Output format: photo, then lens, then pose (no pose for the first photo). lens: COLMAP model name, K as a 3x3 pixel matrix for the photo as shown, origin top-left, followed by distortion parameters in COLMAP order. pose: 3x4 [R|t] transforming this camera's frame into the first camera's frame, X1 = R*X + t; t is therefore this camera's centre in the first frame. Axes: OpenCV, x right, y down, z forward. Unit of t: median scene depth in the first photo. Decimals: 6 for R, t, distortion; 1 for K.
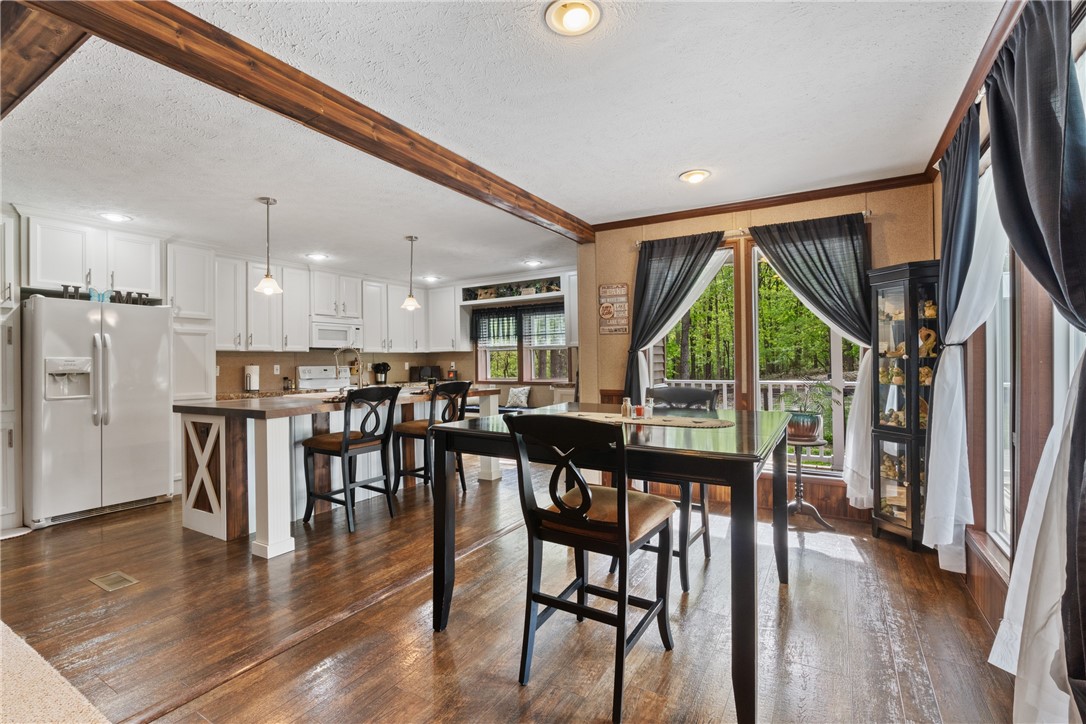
lens RADIAL K [[501.8, 0, 528.8], [0, 501.8, 360.4], [0, 0, 1]] dist [-0.001958, -0.000131]
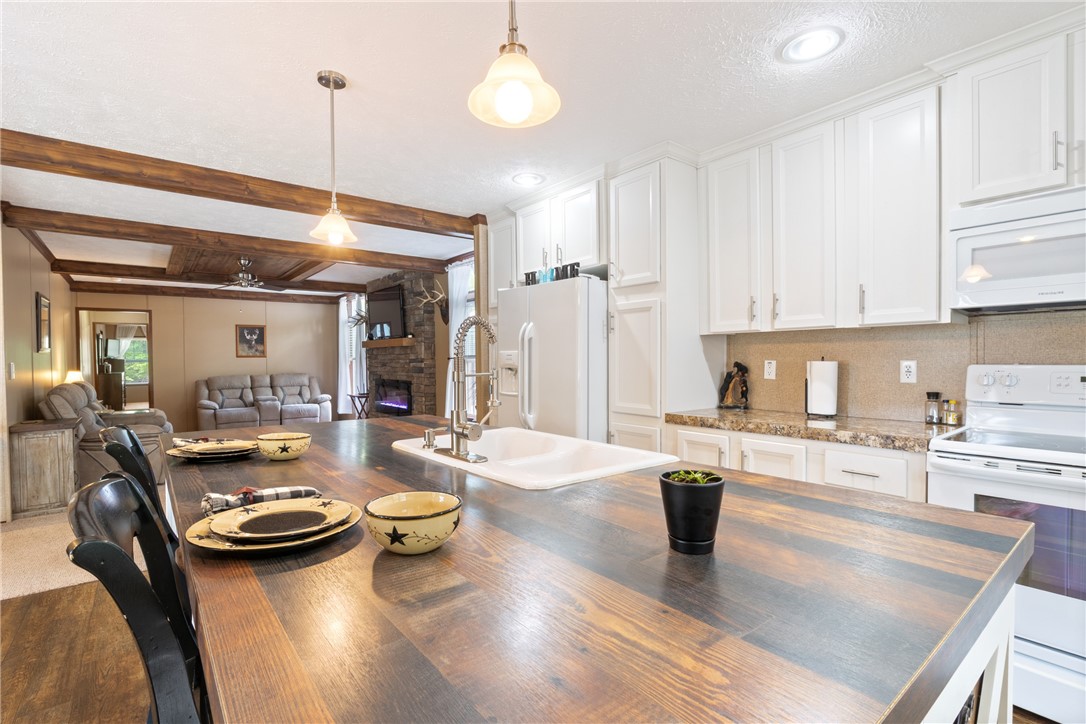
lens RADIAL K [[510.0, 0, 539.2], [0, 510.0, 368.3], [0, 0, 1]] dist [-0.000794, -0.000008]
pose [[-0.336181, 0.034206, -0.941176, -0.020697], [0.015758, 0.999405, 0.030693, -0.001312], [0.941666, -0.004513, -0.336519, 0.840945]]
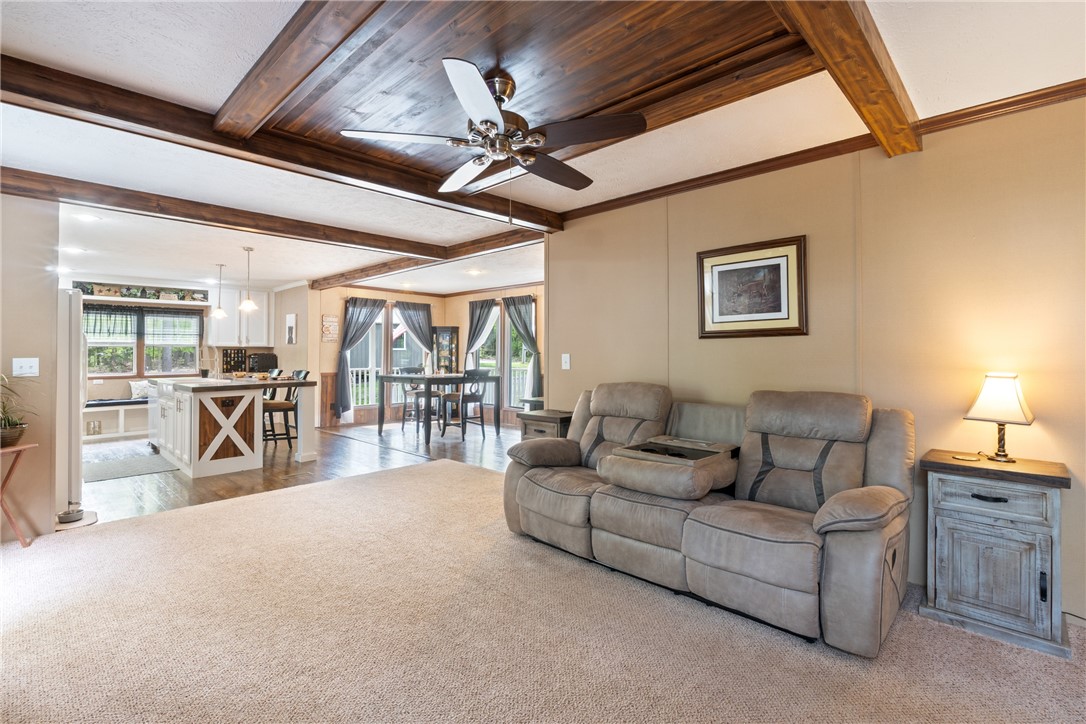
lens RADIAL K [[501.2, 0, 539.9], [0, 501.2, 341.3], [0, 0, 1]] dist [-0.003993, -0.000286]
pose [[0.203958, 0.038494, 0.978223, -1.060266], [-0.000977, 0.999234, -0.039117, 0.010980], [-0.978979, 0.007023, 0.203839, -0.091187]]
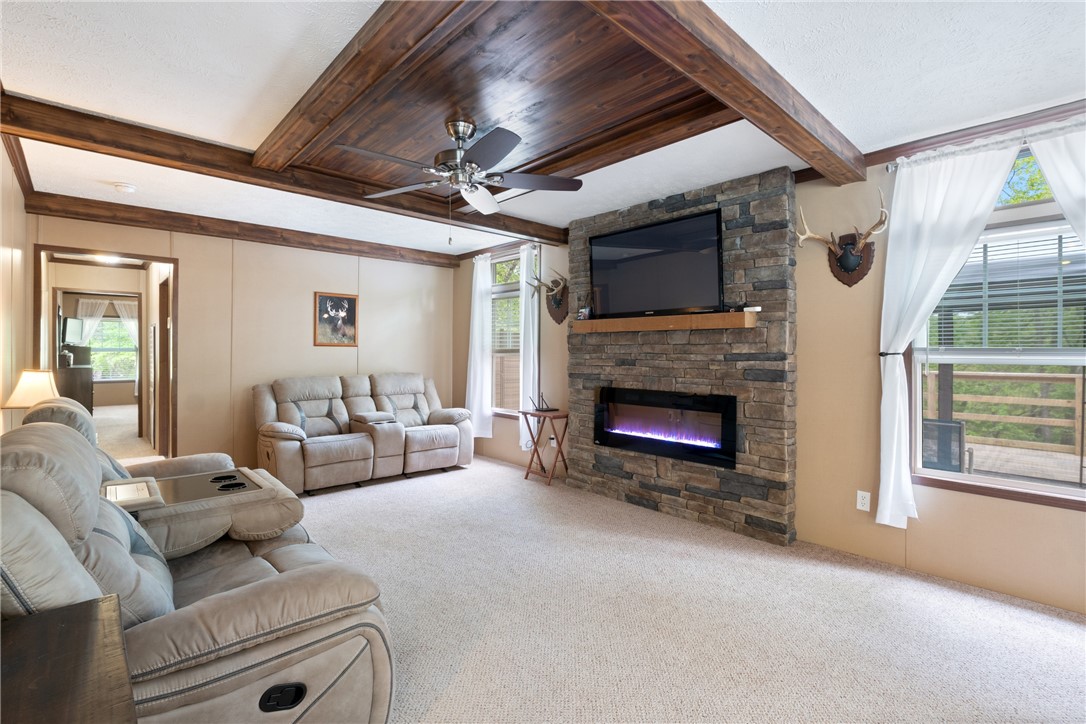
lens RADIAL K [[495.1, 0, 541.0], [0, 495.1, 350.1], [0, 0, 1]] dist [-0.002912, -0.000232]
pose [[-0.252432, 0.004159, -0.967606, -0.352724], [-0.000218, 0.999990, 0.004355, 0.001750], [0.967615, 0.001311, -0.252428, 0.176317]]
